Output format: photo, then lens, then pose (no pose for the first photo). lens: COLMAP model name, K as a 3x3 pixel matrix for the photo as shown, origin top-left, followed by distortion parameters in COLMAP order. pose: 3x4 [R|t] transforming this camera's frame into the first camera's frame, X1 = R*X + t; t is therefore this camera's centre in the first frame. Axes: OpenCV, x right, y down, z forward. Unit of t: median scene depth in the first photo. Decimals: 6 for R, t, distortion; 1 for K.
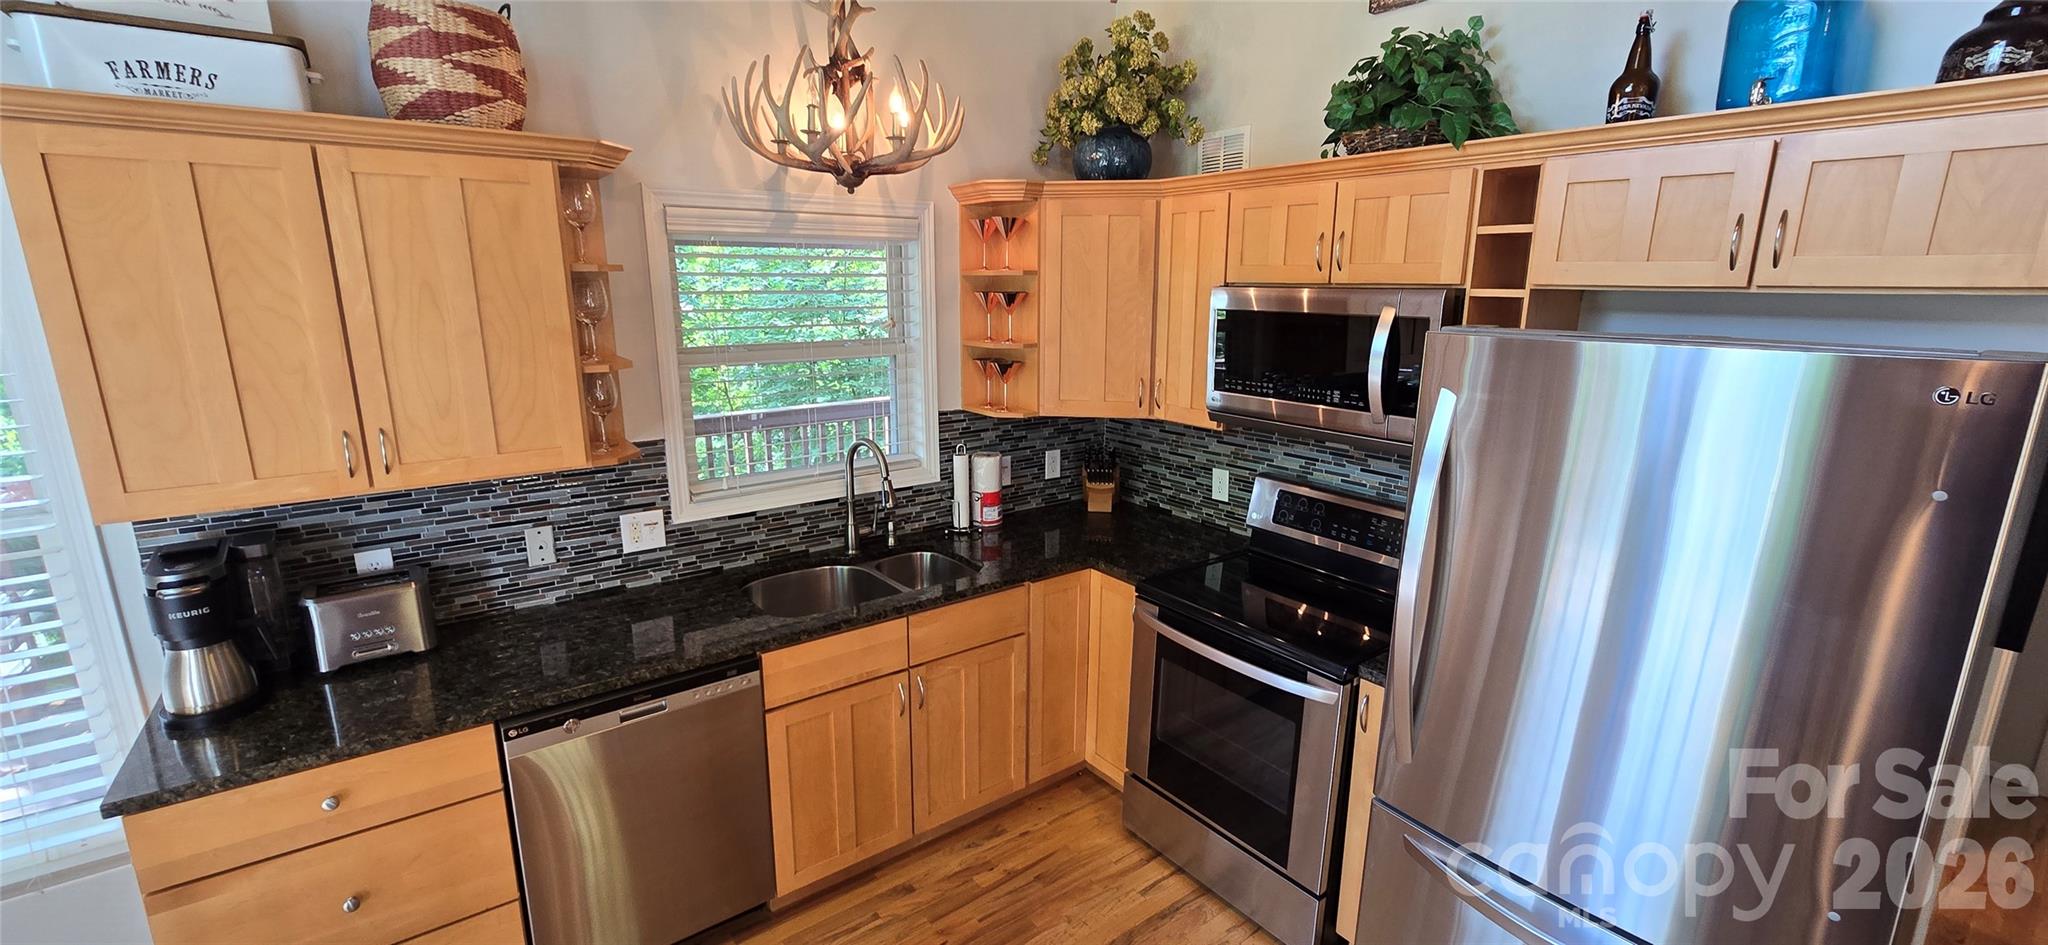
lens RADIAL K [[844.8, 0, 1021.2], [0, 844.8, 463.0], [0, 0, 1]] dist [-0.001950, -0.000405]
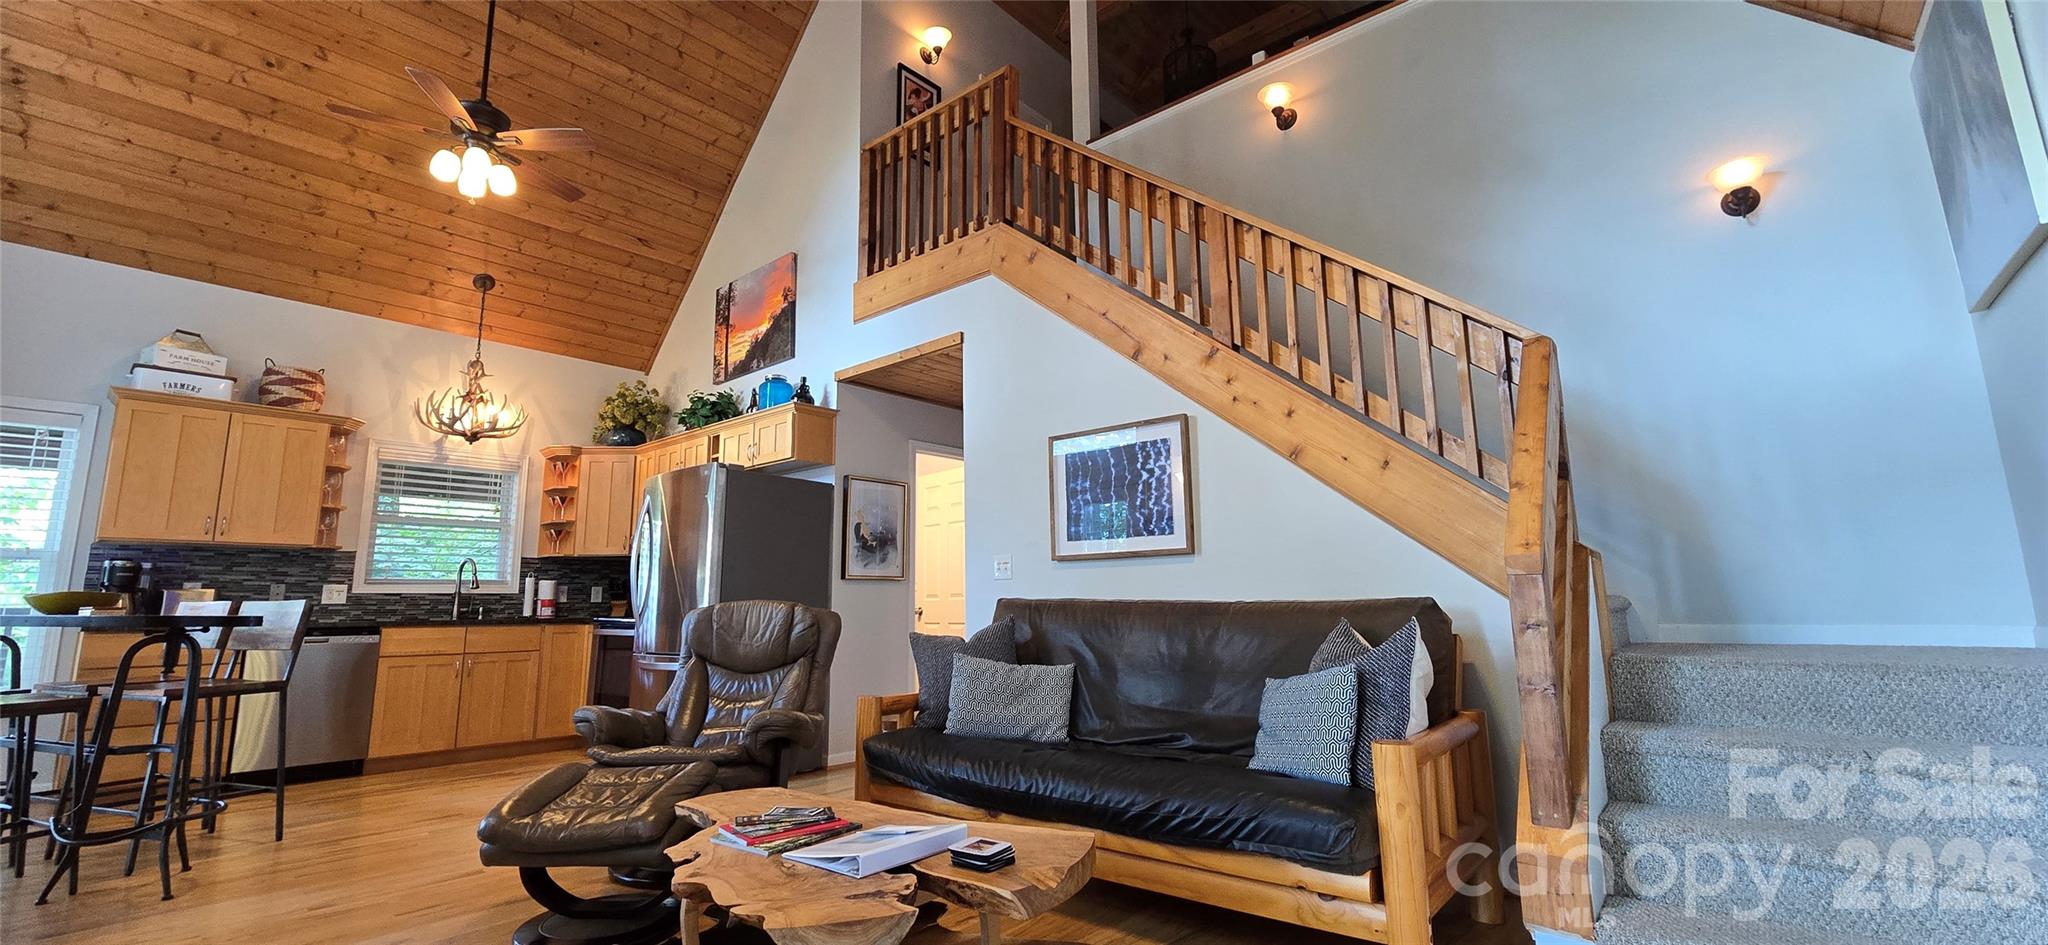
lens RADIAL K [[844.8, 0, 1021.2], [0, 844.8, 463.0], [0, 0, 1]] dist [-0.001950, -0.000405]
pose [[0.976240, 0.023335, 0.215431, 0.738900], [0.057398, 0.930827, -0.360925, 0.621004], [-0.208951, 0.364715, 0.907371, -1.338874]]
